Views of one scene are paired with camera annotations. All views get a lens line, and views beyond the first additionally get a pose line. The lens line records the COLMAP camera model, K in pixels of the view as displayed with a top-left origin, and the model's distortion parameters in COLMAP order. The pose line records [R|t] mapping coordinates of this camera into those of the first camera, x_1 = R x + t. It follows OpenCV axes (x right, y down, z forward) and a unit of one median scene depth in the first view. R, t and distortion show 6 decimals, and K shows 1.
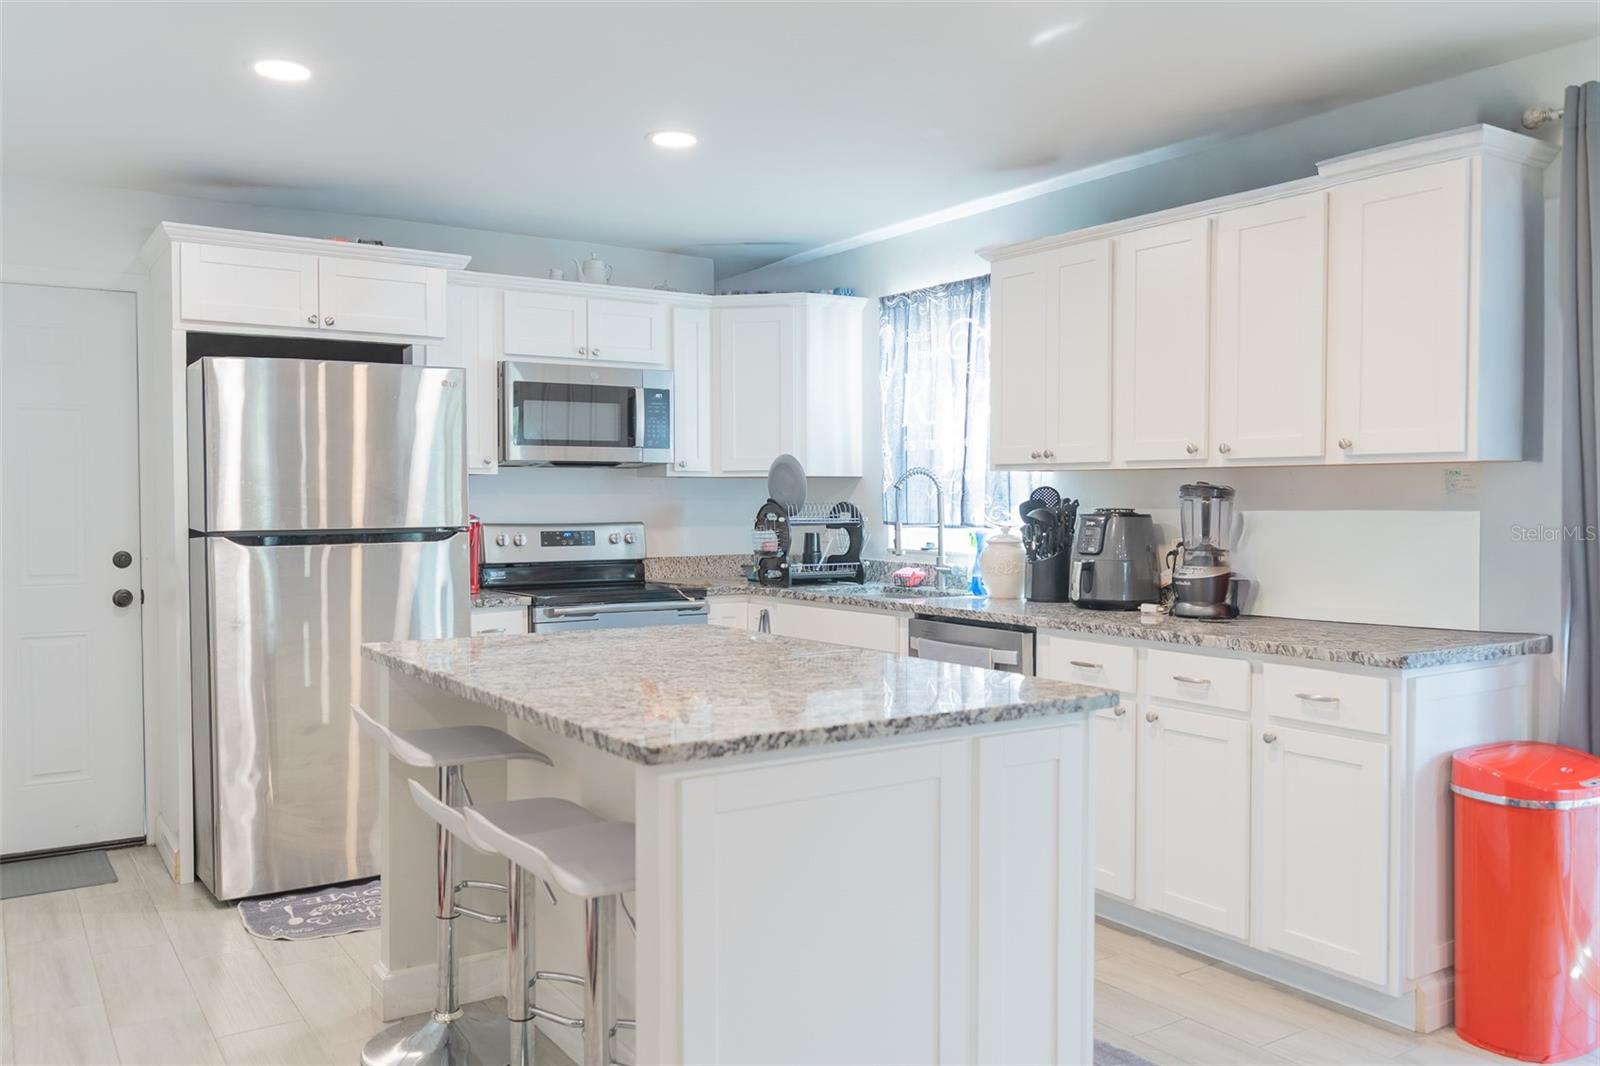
lens RADIAL K [[1324.2, 0, 800.0], [0, 1324.2, 533.0], [0, 0, 1]] dist [0.007591, 0.001849]
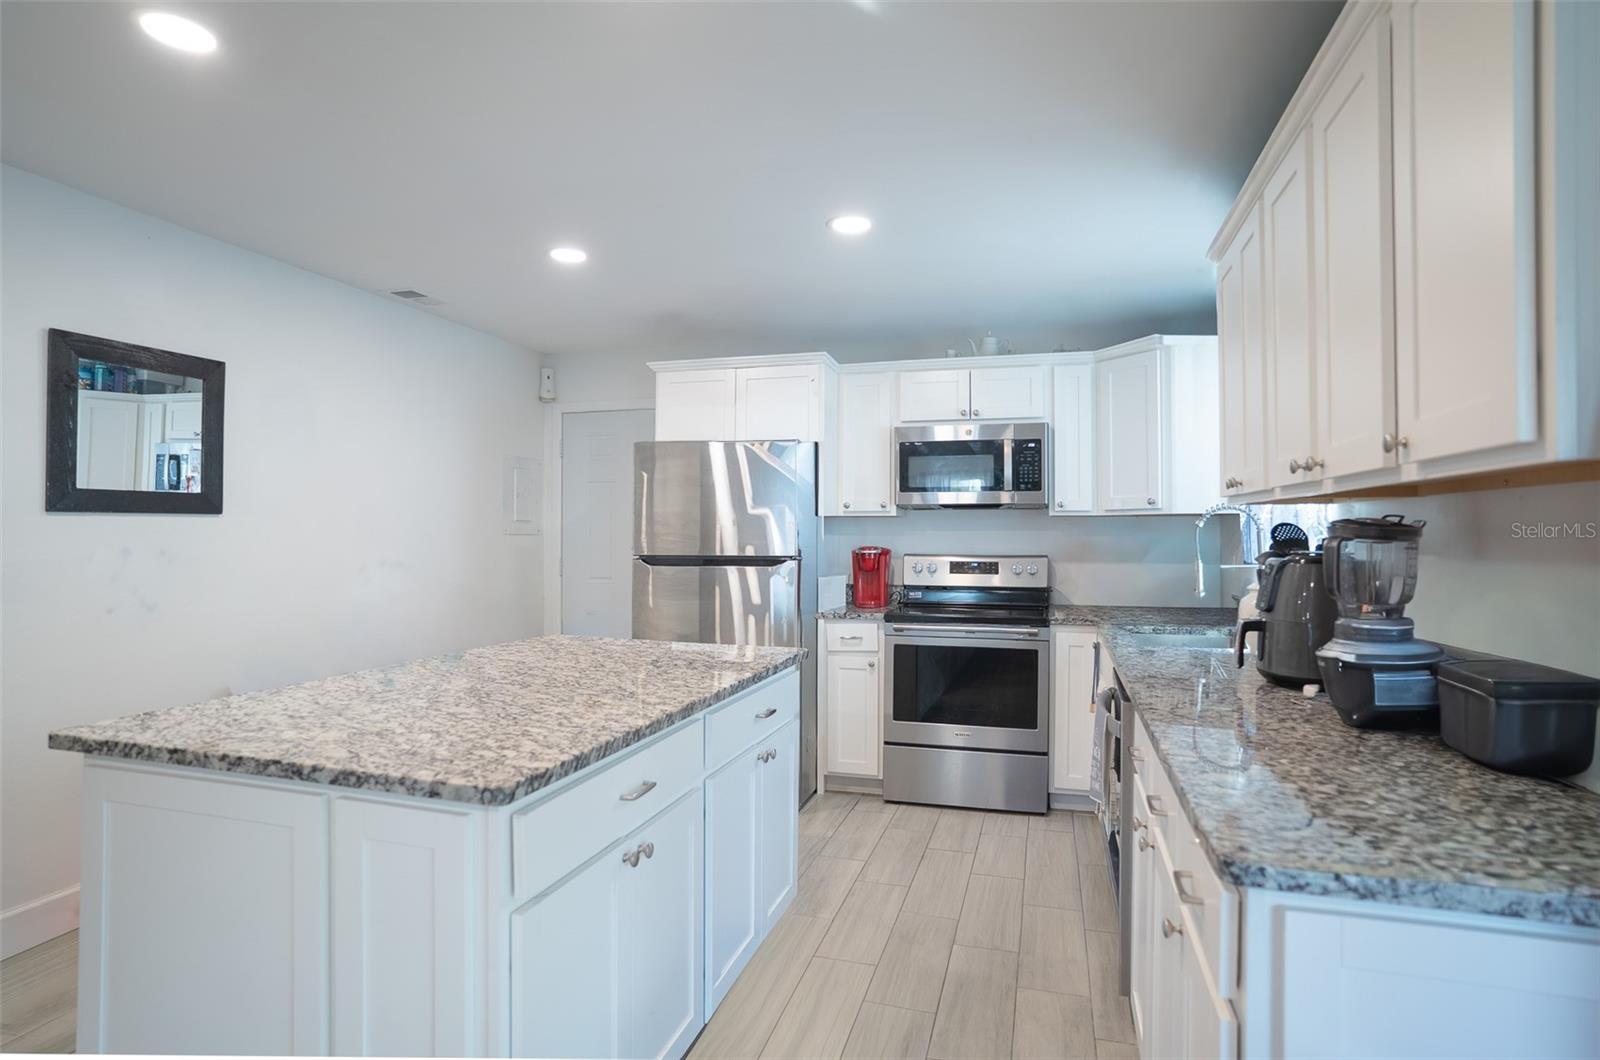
lens RADIAL K [[862.9, 0, 800.0], [0, 862.9, 530.0], [0, 0, 1]] dist [-0.071047, 0.043293]
pose [[0.621161, 0.000187, -0.783683, 0.787100], [-0.023304, 0.999562, -0.018233, -0.027877], [0.783336, 0.029589, 0.620894, 0.872797]]
